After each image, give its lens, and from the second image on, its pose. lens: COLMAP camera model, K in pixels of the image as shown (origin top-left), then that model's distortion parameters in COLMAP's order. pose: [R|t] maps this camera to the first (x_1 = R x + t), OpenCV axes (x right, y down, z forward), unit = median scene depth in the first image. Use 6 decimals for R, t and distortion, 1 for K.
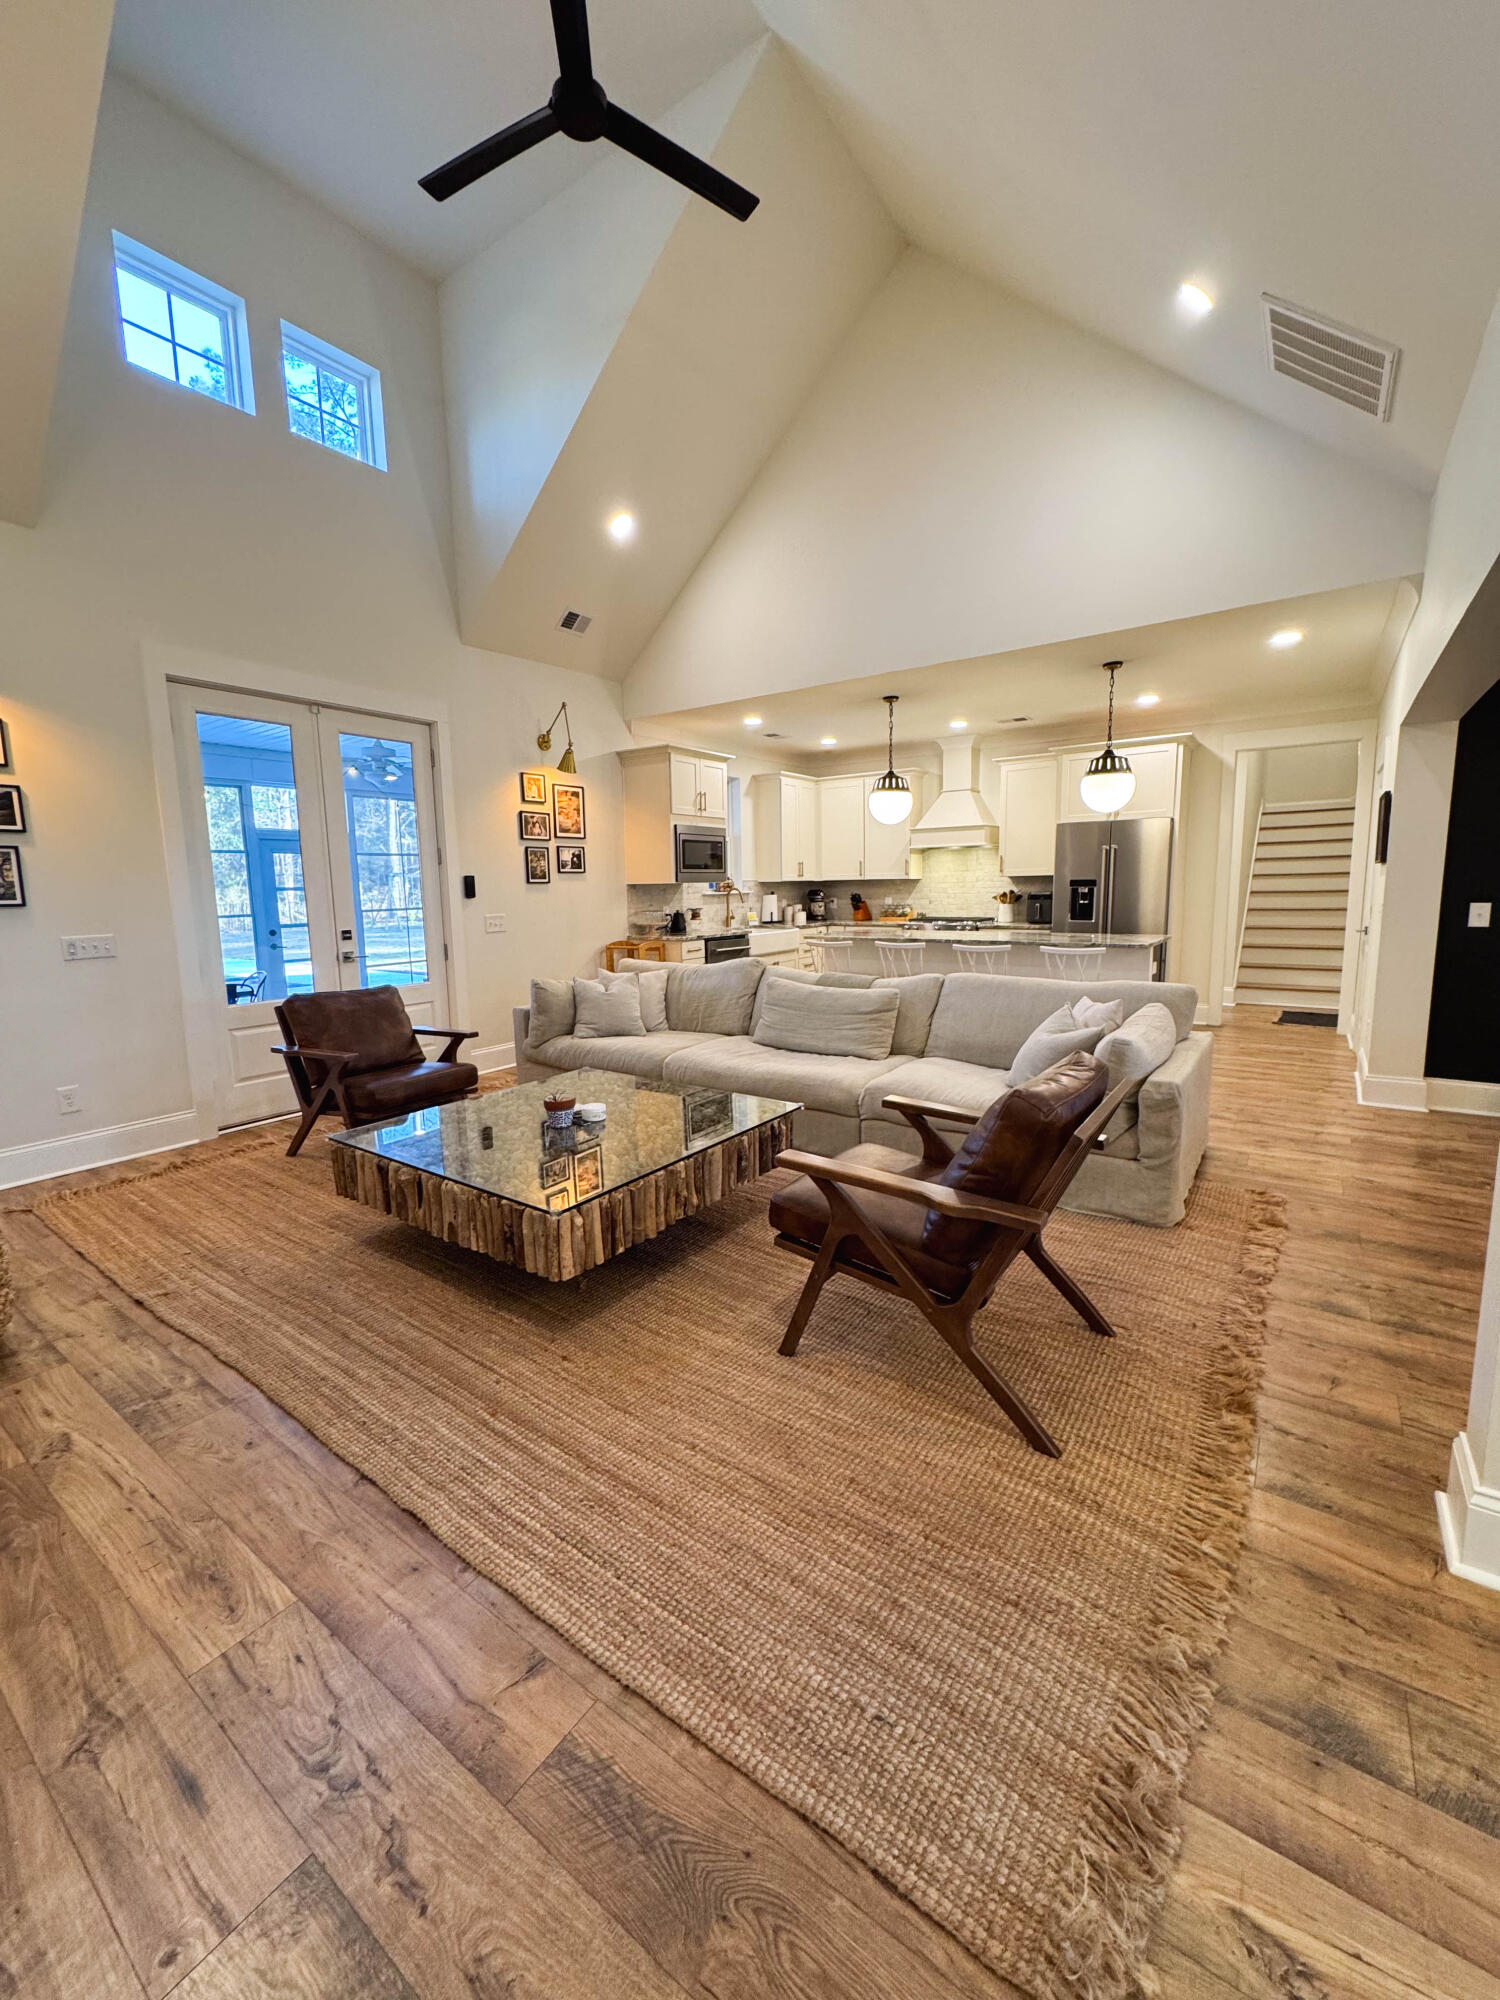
lens RADIAL K [[797.4, 0, 750.0], [0, 797.4, 1000.0], [0, 0, 1]] dist [-0.002822, -0.000197]
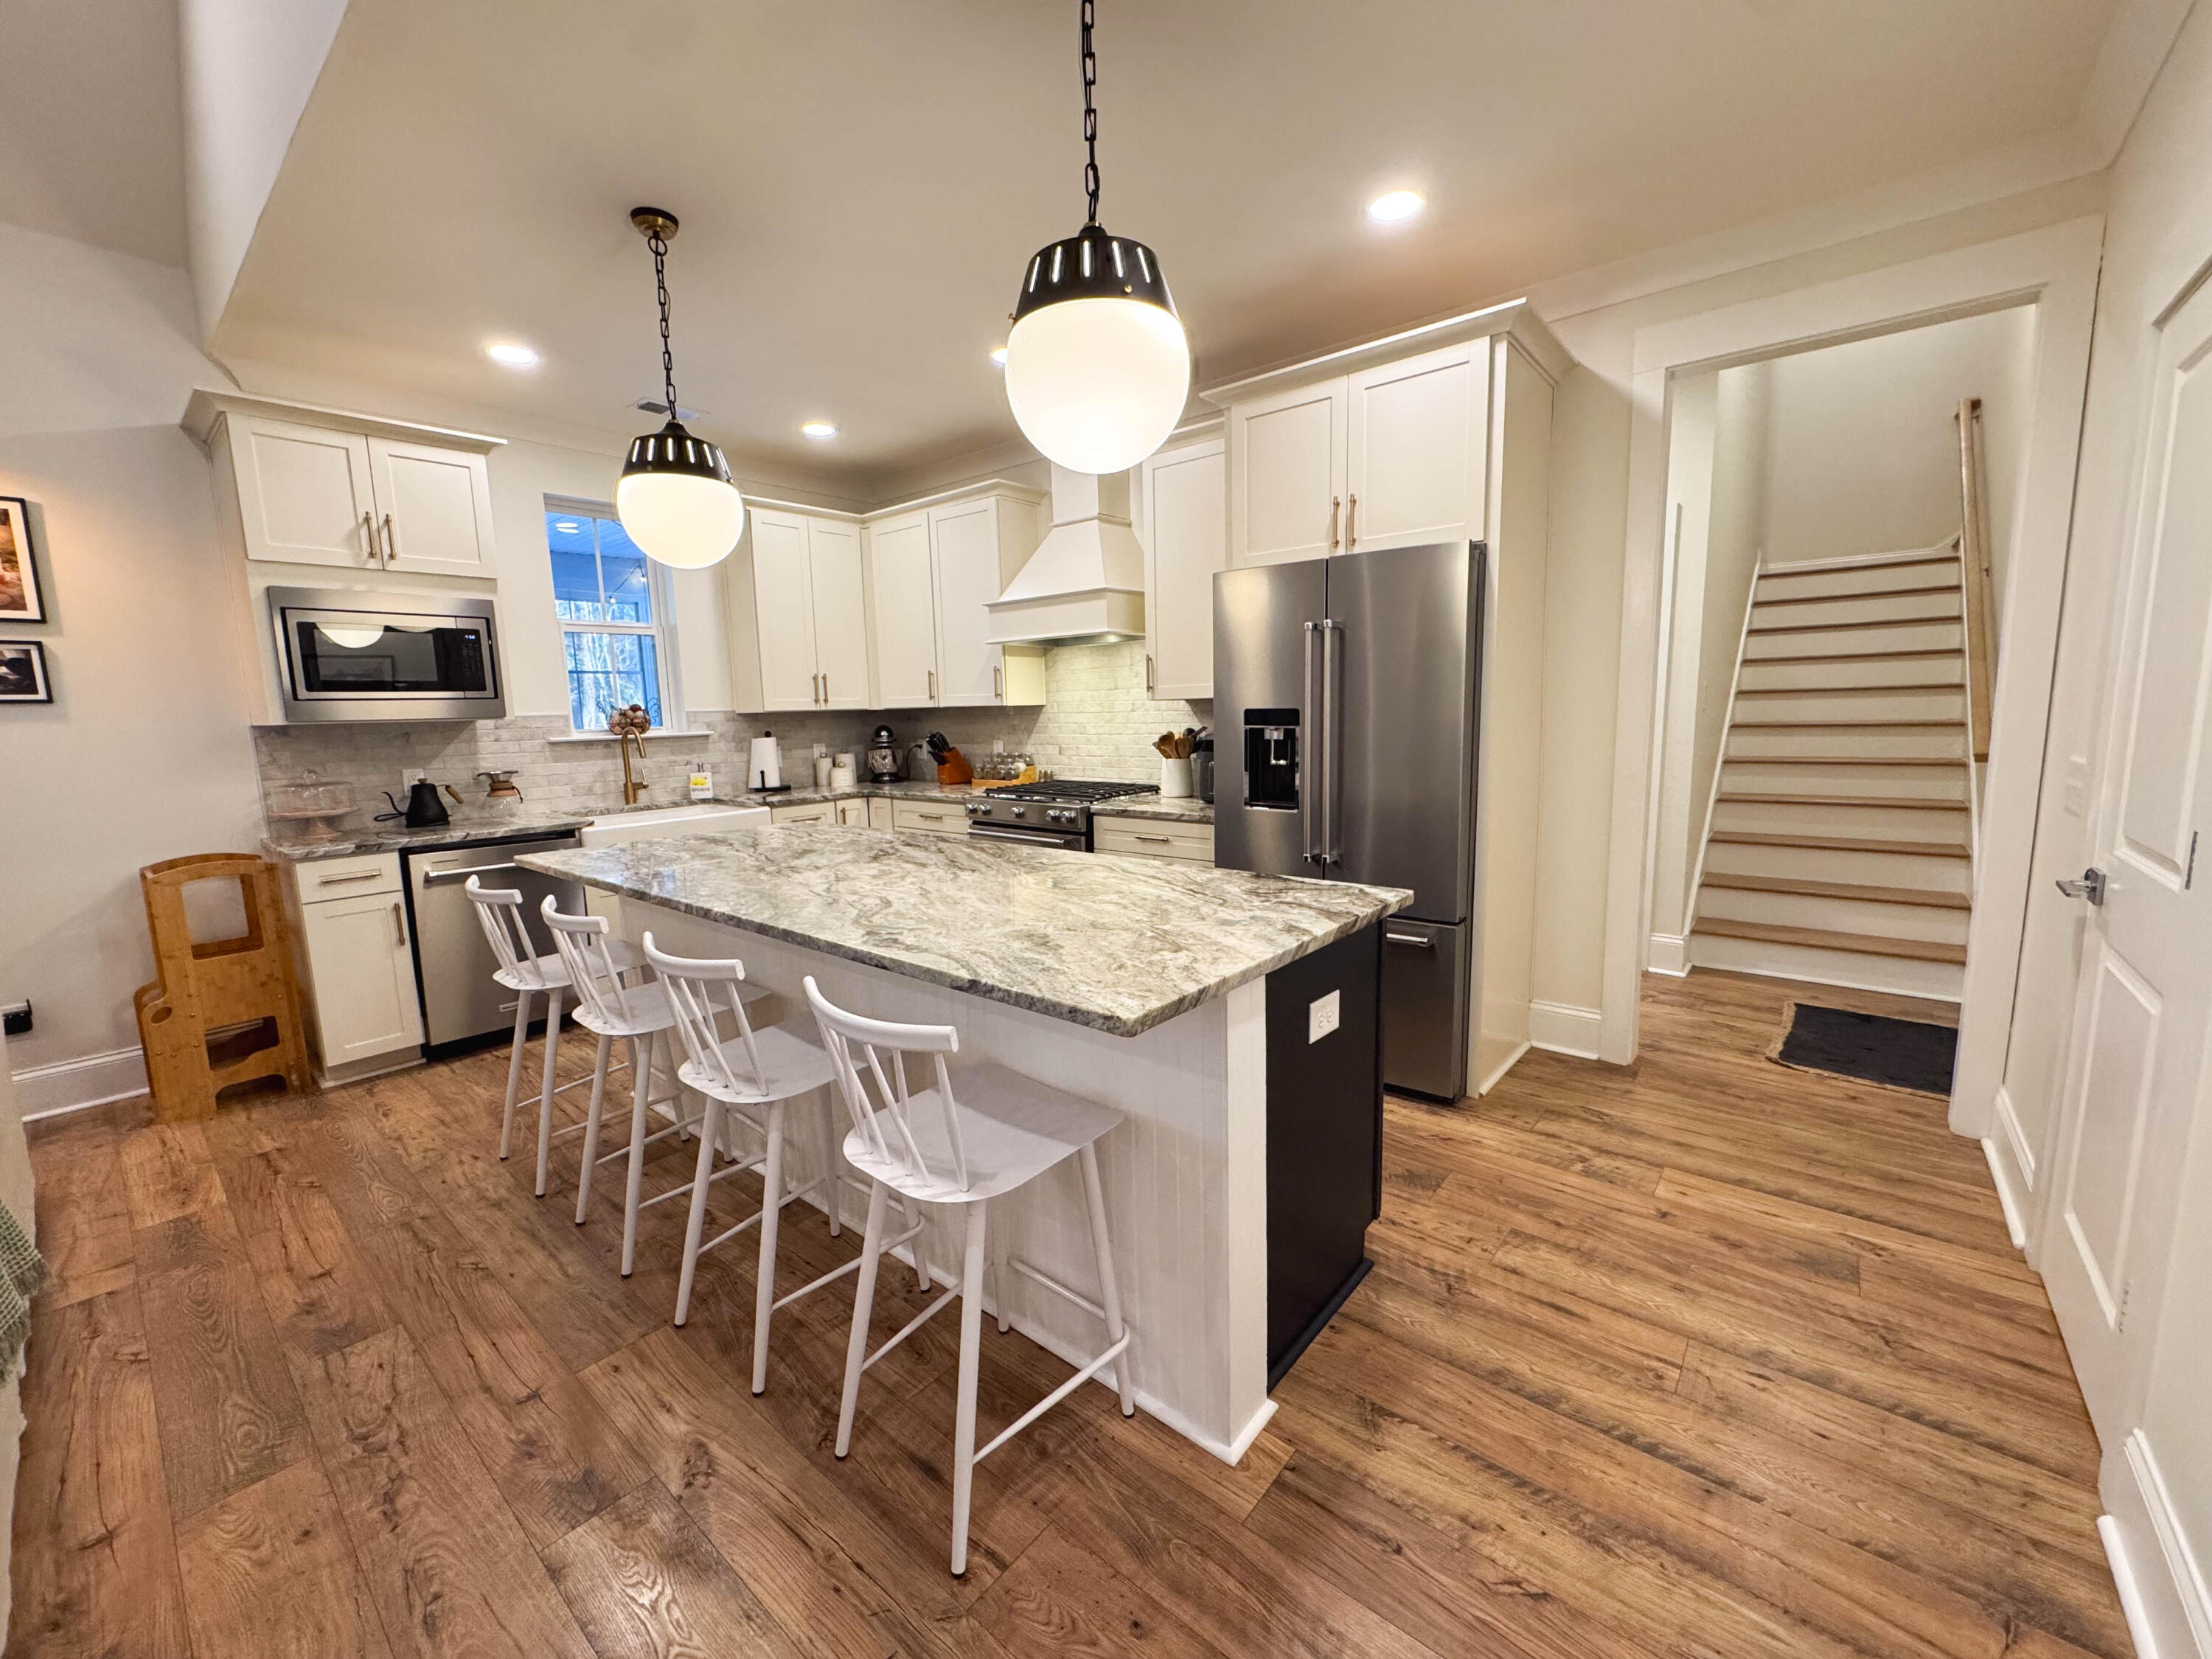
lens RADIAL K [[881.9, 0, 1106.0], [0, 881.9, 829.5], [0, 0, 1]] dist [-0.002822, -0.000197]
pose [[0.996807, 0.003367, -0.079784, 0.335519], [-0.003617, 0.999989, -0.002985, -0.079515], [0.079773, 0.003264, 0.996808, 0.496532]]
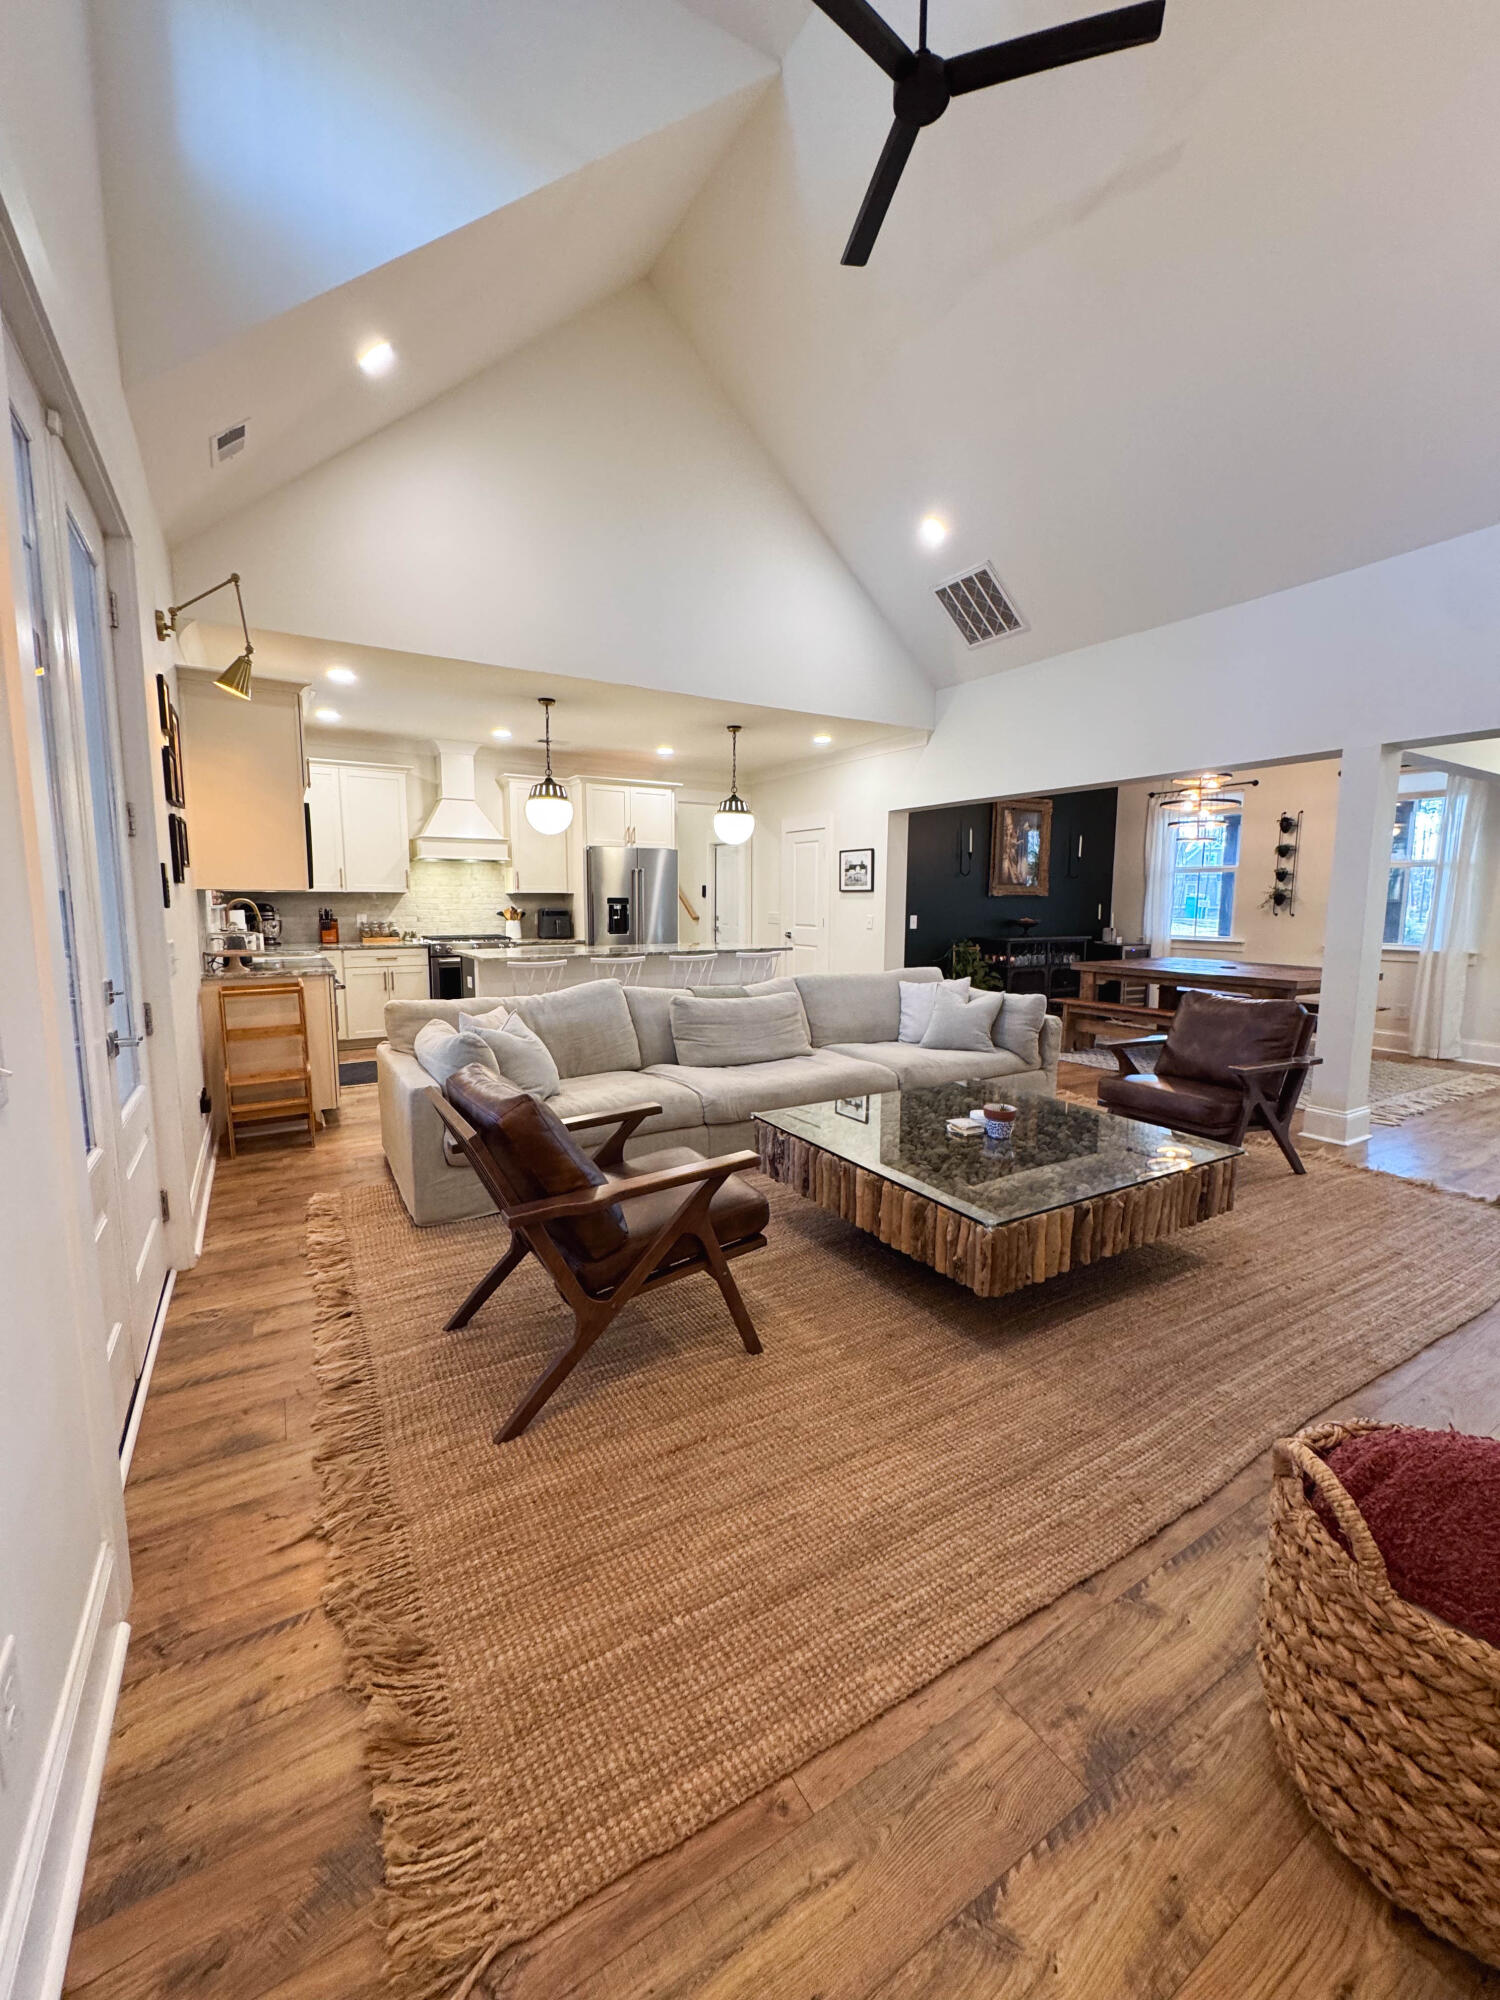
lens RADIAL K [[797.4, 0, 750.0], [0, 797.4, 1000.0], [0, 0, 1]] dist [-0.002822, -0.000197]
pose [[0.396832, -0.096329, 0.912823, -0.500347], [0.120780, 0.991311, 0.052105, -0.039389], [-0.909910, 0.089574, 0.405019, 0.348874]]
